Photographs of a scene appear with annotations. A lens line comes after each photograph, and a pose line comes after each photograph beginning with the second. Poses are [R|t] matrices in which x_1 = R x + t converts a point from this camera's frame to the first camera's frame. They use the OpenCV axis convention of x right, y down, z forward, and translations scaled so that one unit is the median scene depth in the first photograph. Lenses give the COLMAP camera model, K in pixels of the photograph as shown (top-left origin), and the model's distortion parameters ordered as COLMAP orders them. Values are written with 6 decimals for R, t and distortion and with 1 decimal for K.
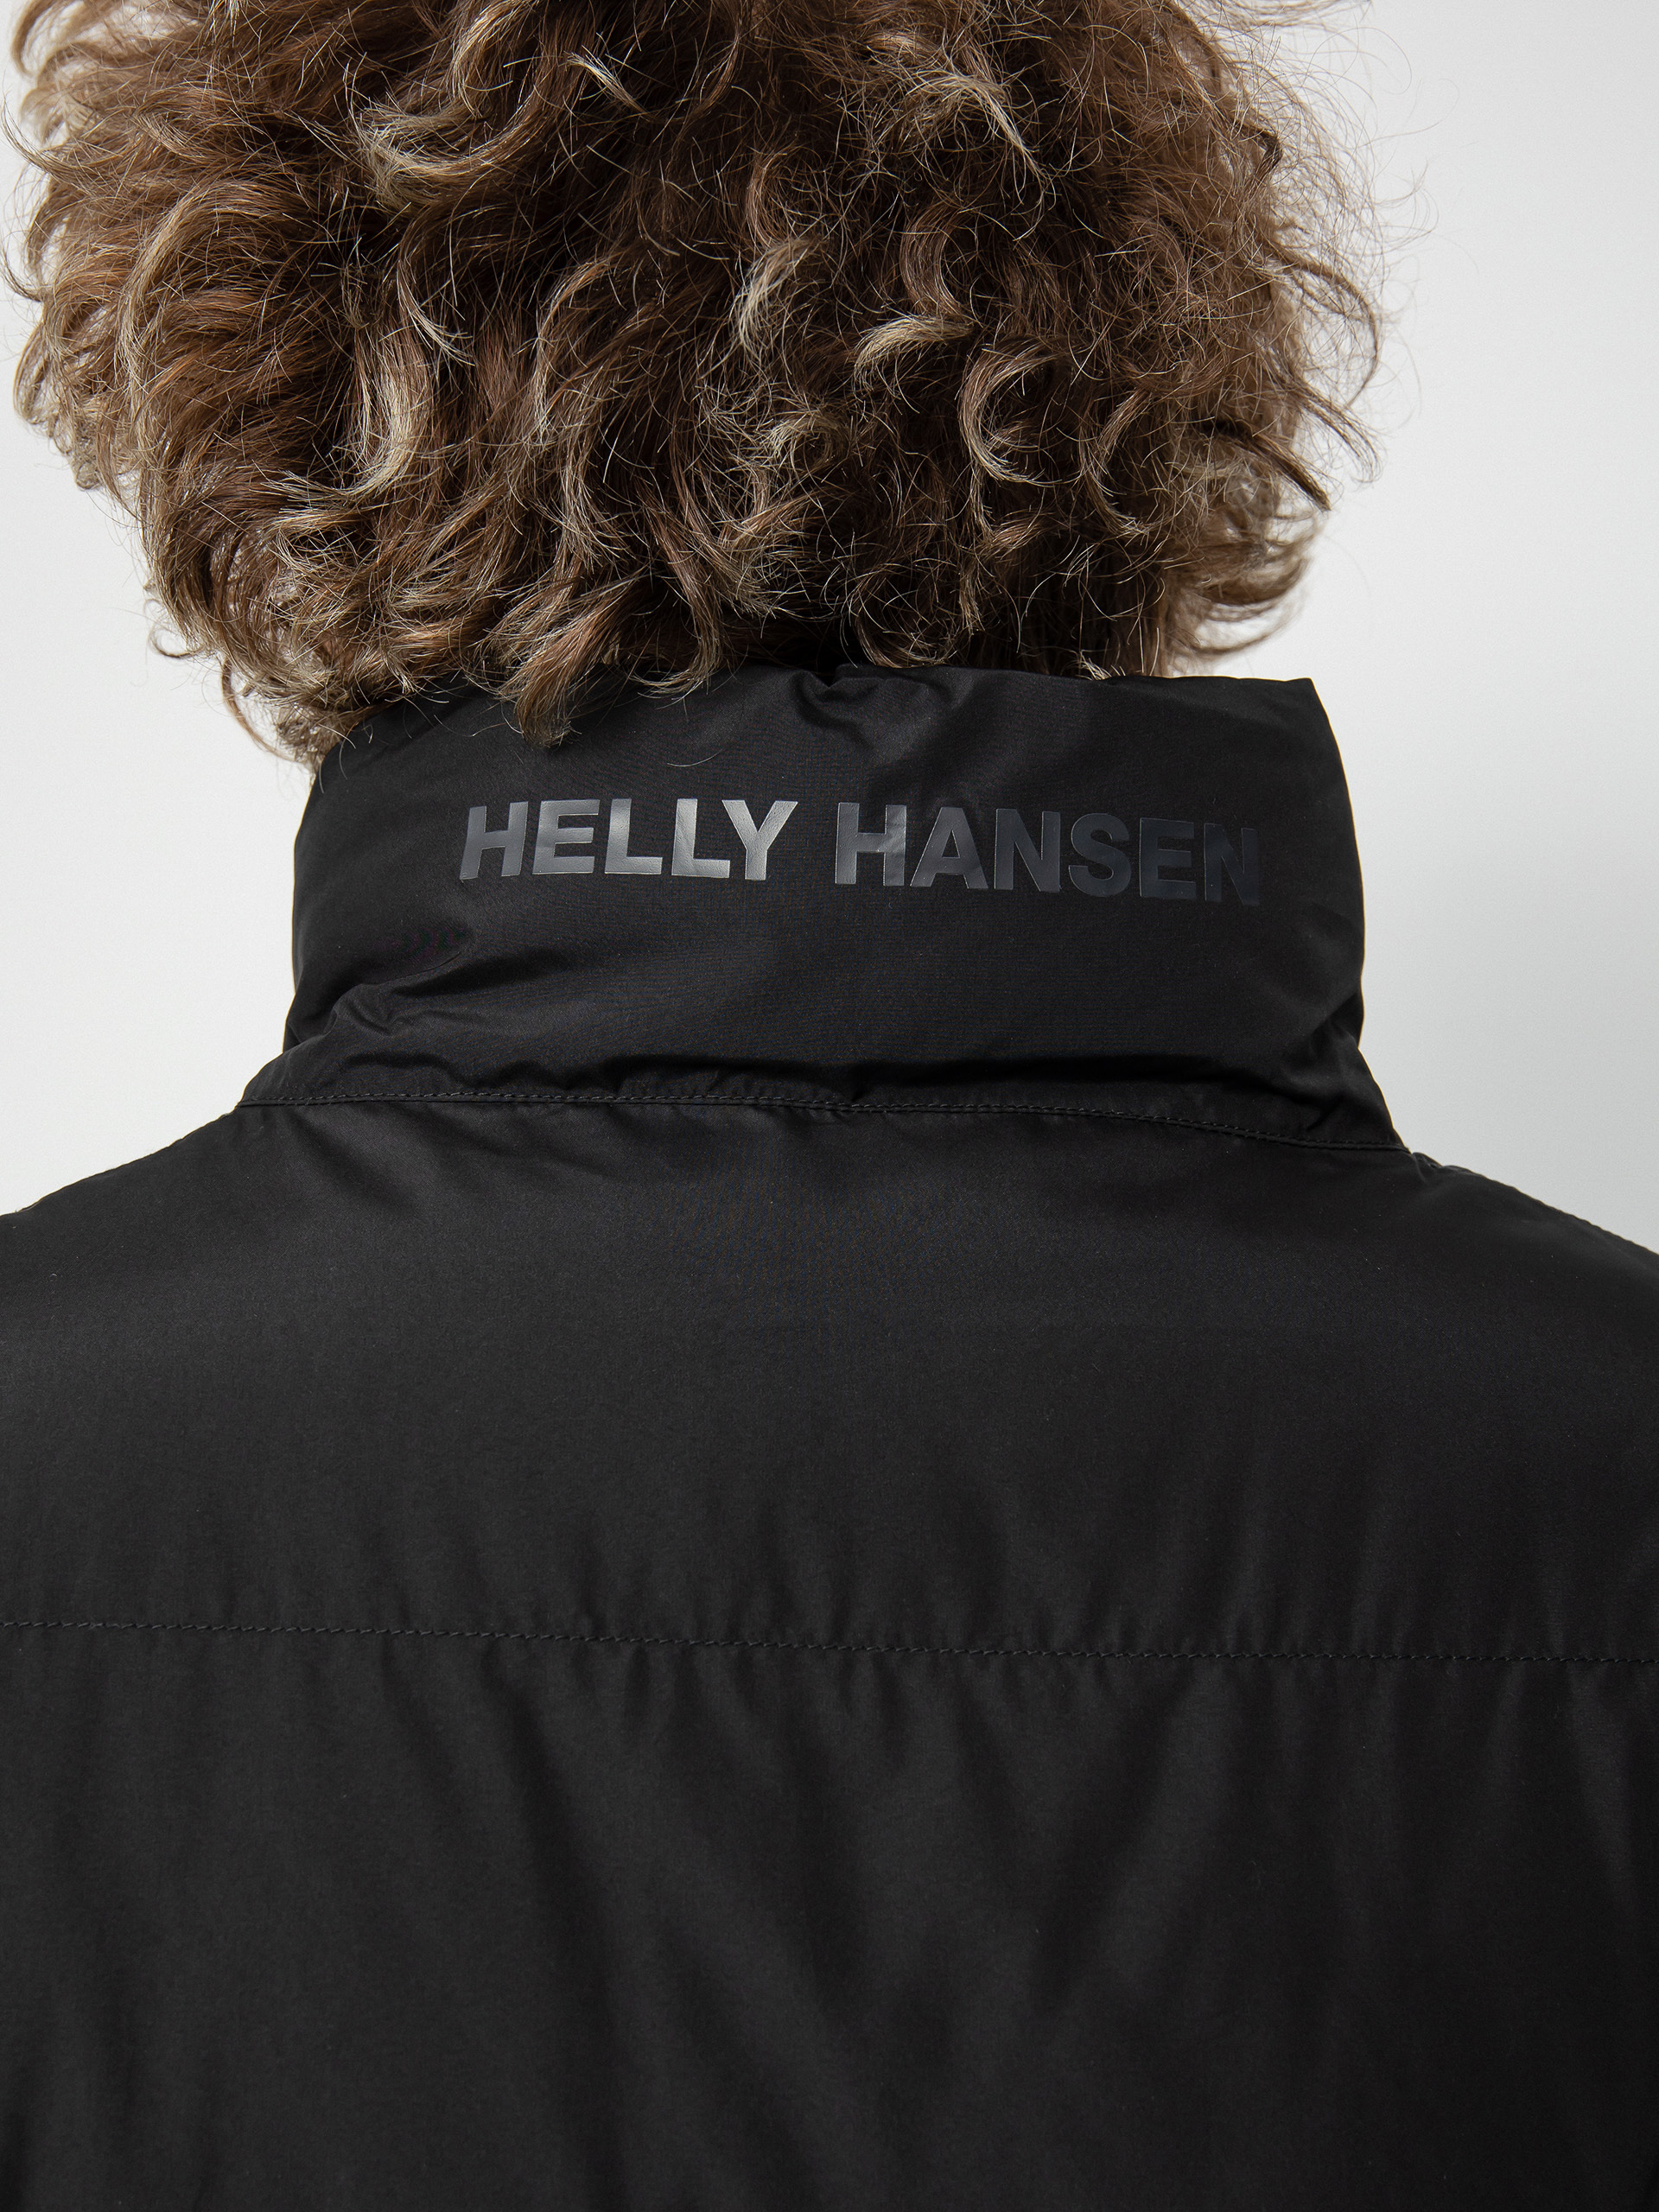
lens RADIAL K [[2962.3, 0, 829.5], [0, 2962.3, 1106.0], [0, 0, 1]] dist [0.255463, 0.000391]
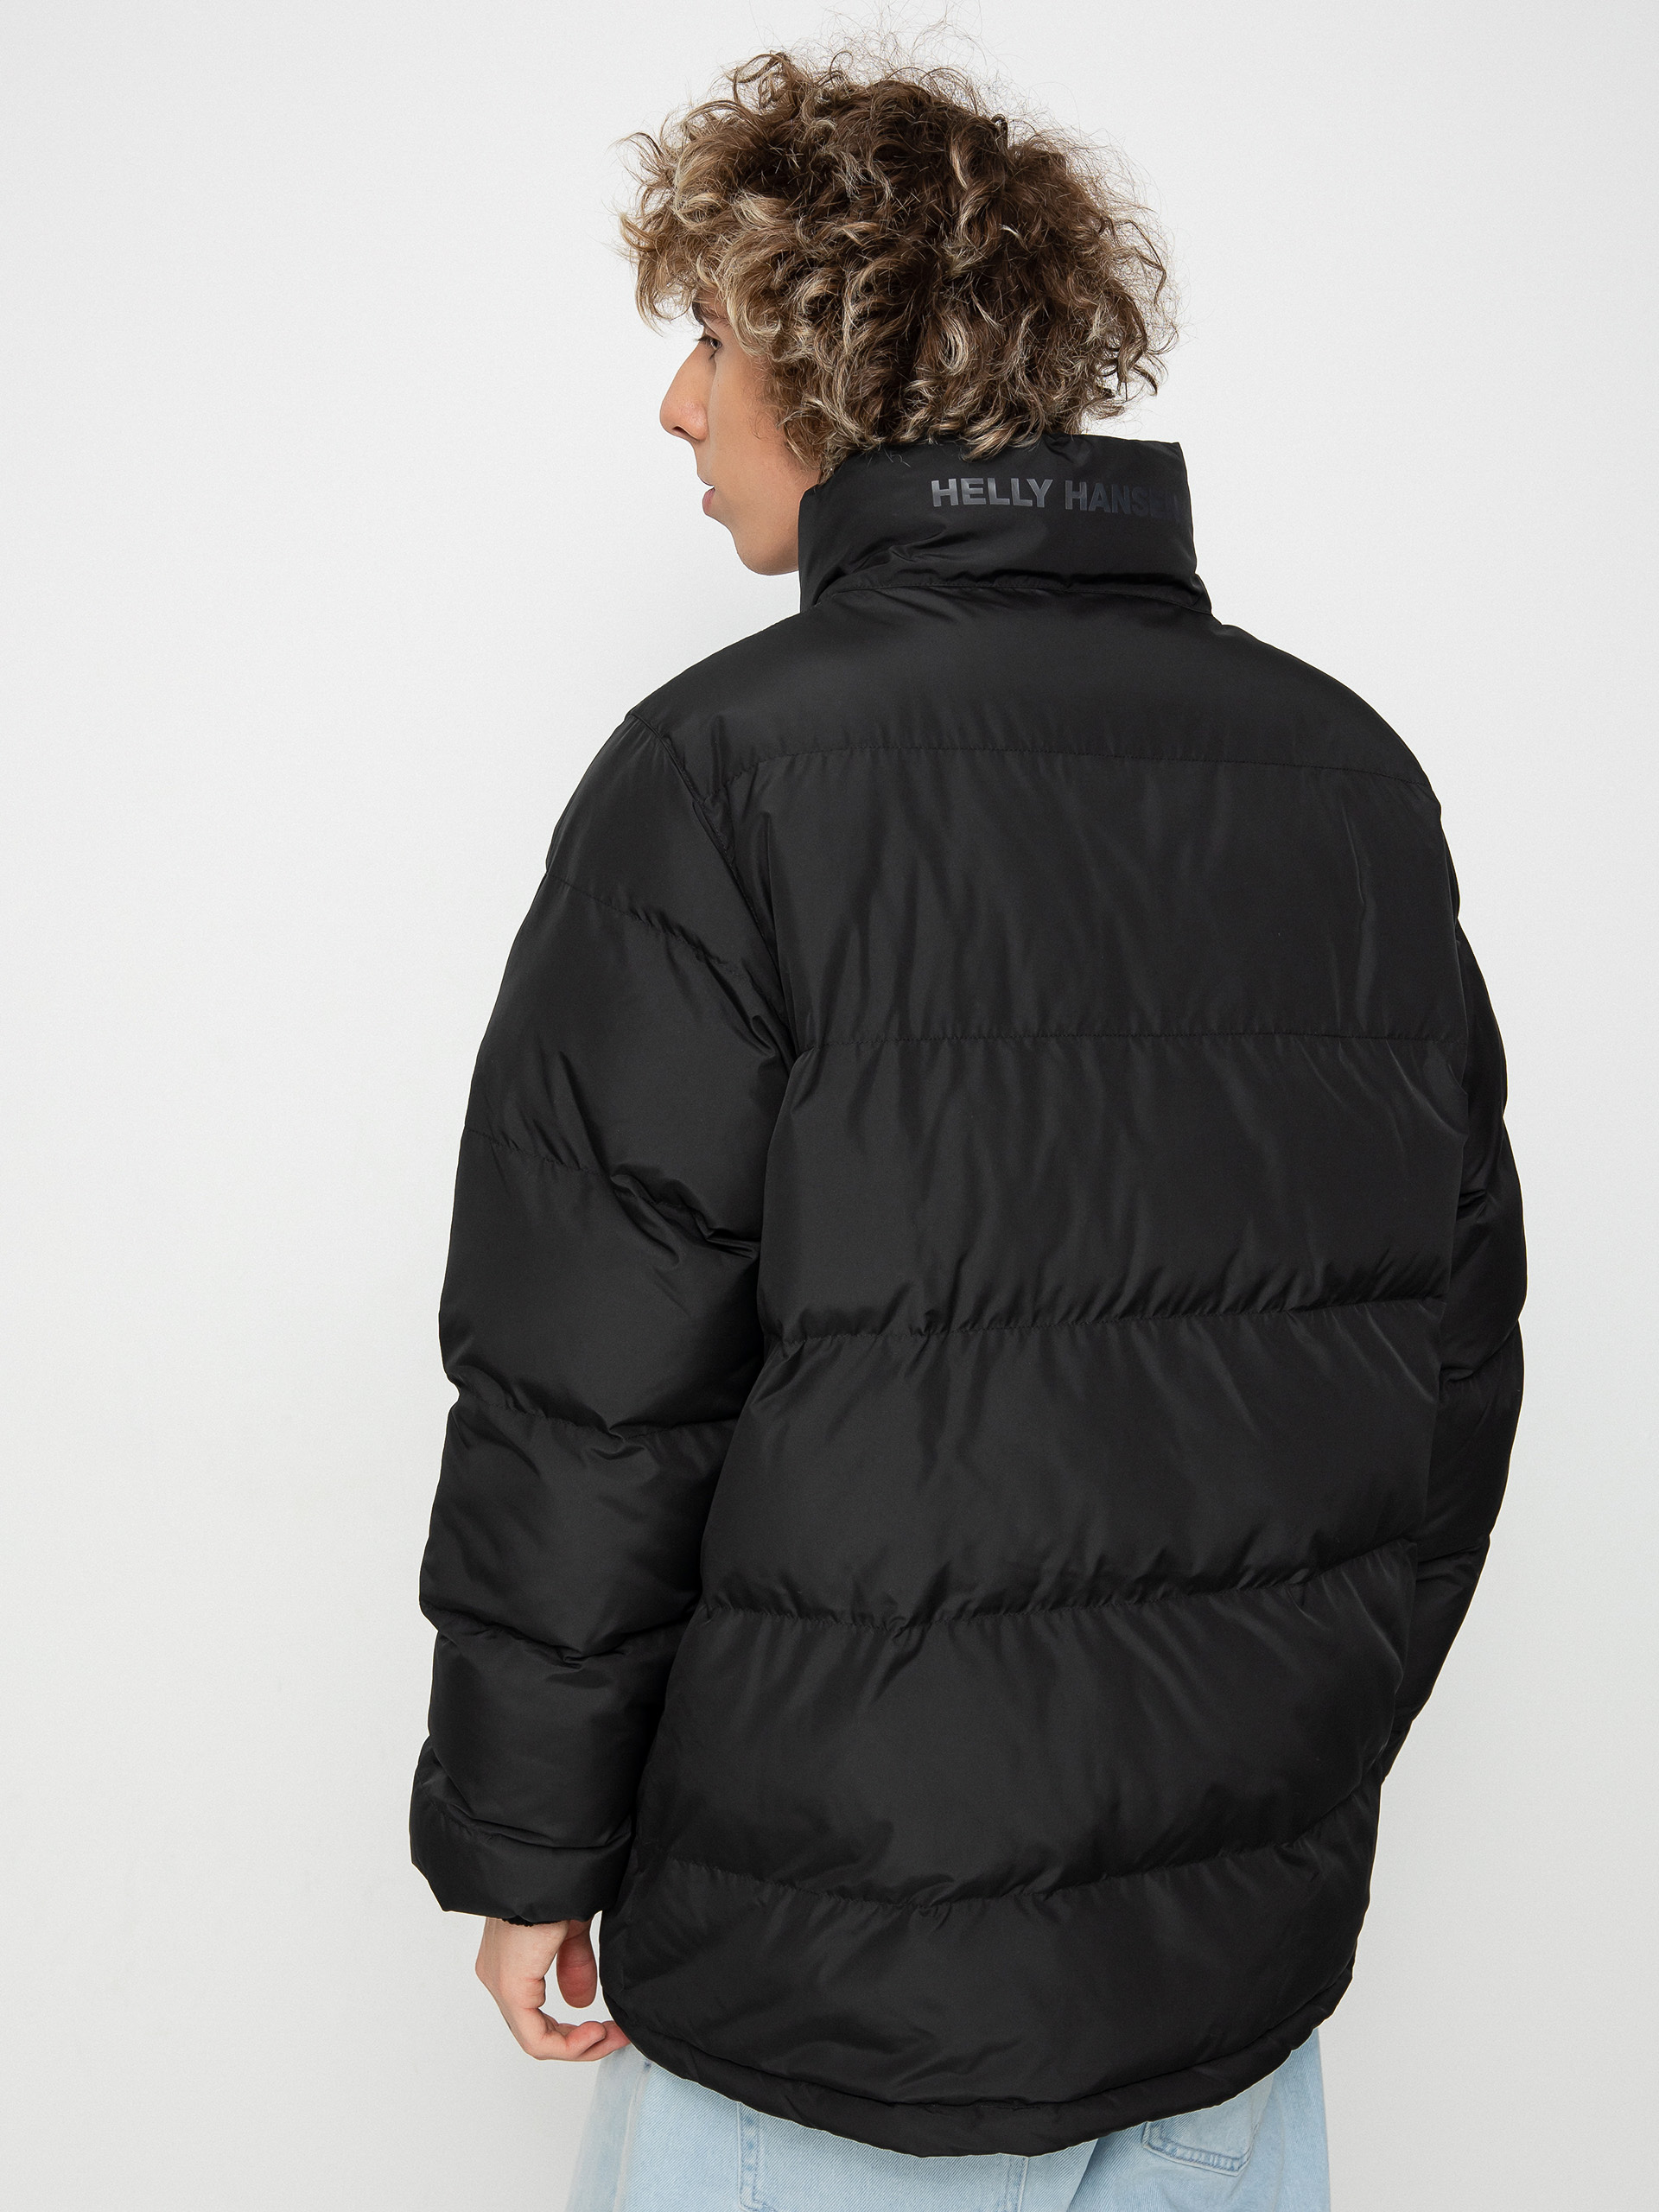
lens RADIAL K [[2933.9, 0, 829.5], [0, 2933.9, 1106.0], [0, 0, 1]] dist [-0.023240, -0.015209]
pose [[0.935030, -0.054040, 0.350427, -1.219871], [0.028332, 0.996544, 0.078082, 0.268471], [-0.353436, -0.063080, 0.933329, -1.571877]]
